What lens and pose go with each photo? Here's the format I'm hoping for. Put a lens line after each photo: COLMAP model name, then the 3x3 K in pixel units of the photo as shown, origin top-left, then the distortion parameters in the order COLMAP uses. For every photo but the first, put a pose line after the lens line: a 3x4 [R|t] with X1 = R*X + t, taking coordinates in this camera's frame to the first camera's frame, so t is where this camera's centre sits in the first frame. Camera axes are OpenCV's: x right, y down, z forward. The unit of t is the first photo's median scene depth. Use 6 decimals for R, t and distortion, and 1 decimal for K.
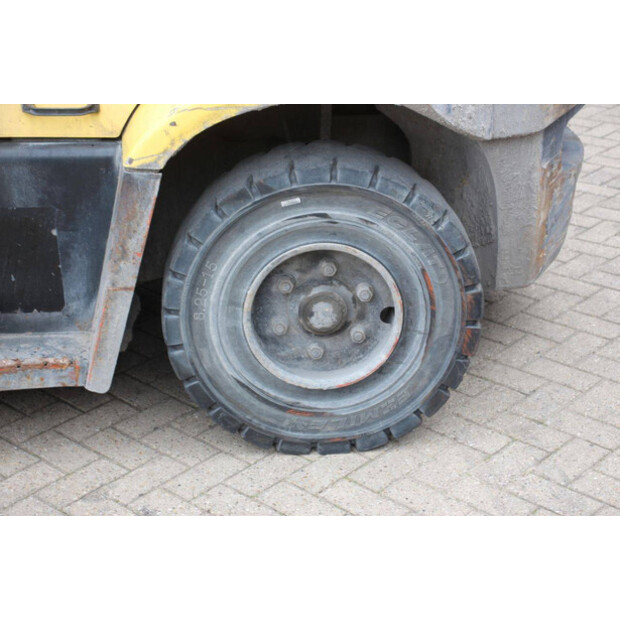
lens RADIAL K [[1261.9, 0, 312.6], [0, 1261.9, 310.6], [0, 0, 1]] dist [0.210016, 0.000000]
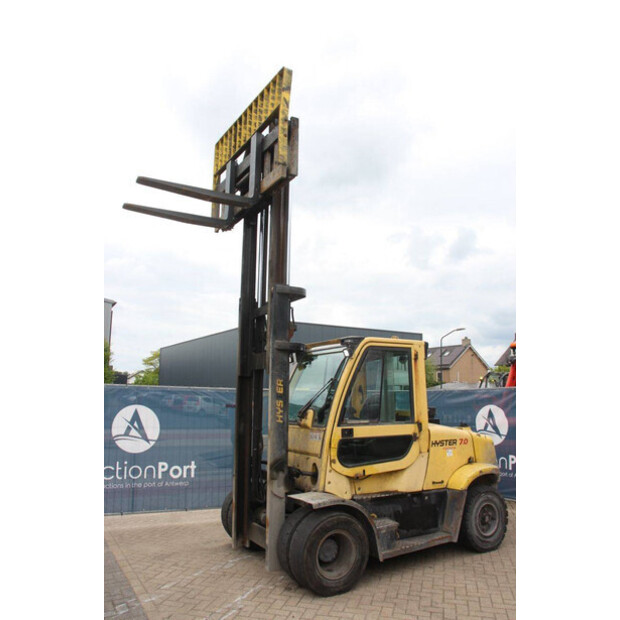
lens RADIAL K [[524.8, 0, 309.9], [0, 524.8, 310.5], [0, 0, 1]] dist [-0.170463, 0.156158]
pose [[0.882564, 0.092496, 0.461005, -1.591183], [0.185847, 0.831998, -0.522724, 0.230736], [-0.431905, 0.547013, 0.717101, -0.574013]]
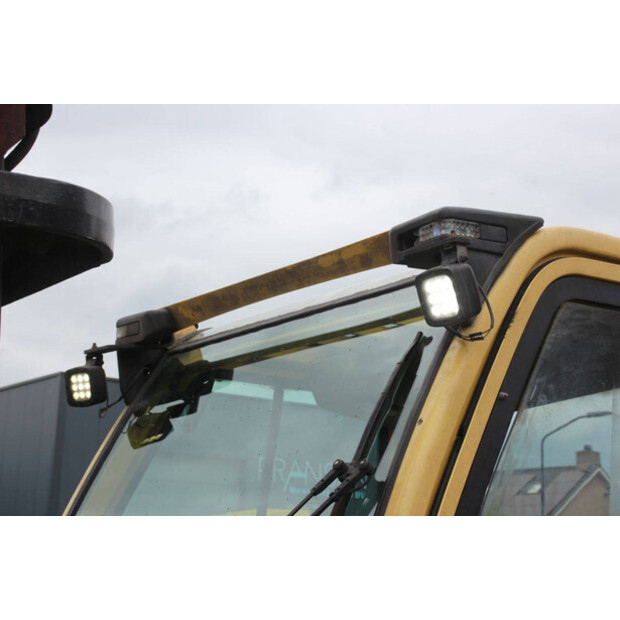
lens RADIAL K [[1261.9, 0, 310.6], [0, 1261.9, 310.7], [0, 0, 1]] dist [0.210016, 0.000000]
pose [[0.826458, 0.152243, 0.542024, -1.042772], [0.210936, 0.808886, -0.548826, -0.217556], [-0.521990, 0.567913, 0.636397, 0.379233]]
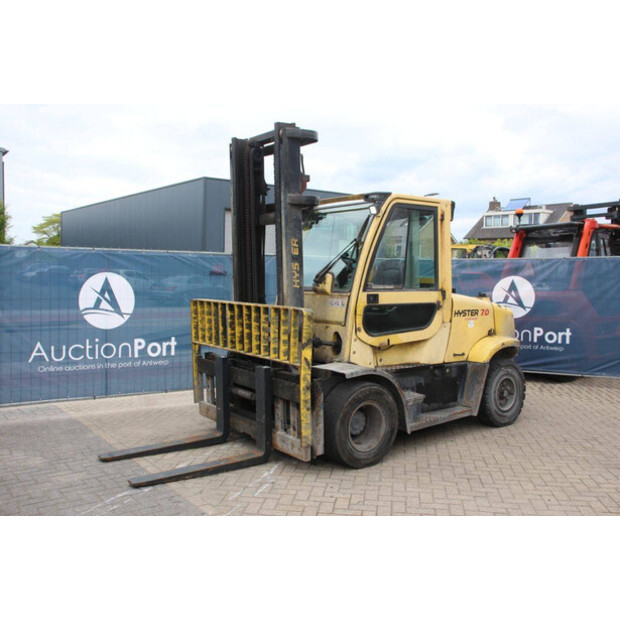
lens RADIAL K [[622.2, 0, 315.2], [0, 622.2, 323.3], [0, 0, 1]] dist [-0.062346, 0.000000]
pose [[0.817617, -0.024834, 0.575226, -1.880476], [0.226446, 0.932426, -0.281610, 0.247206], [-0.529362, 0.360507, 0.767991, -0.486090]]
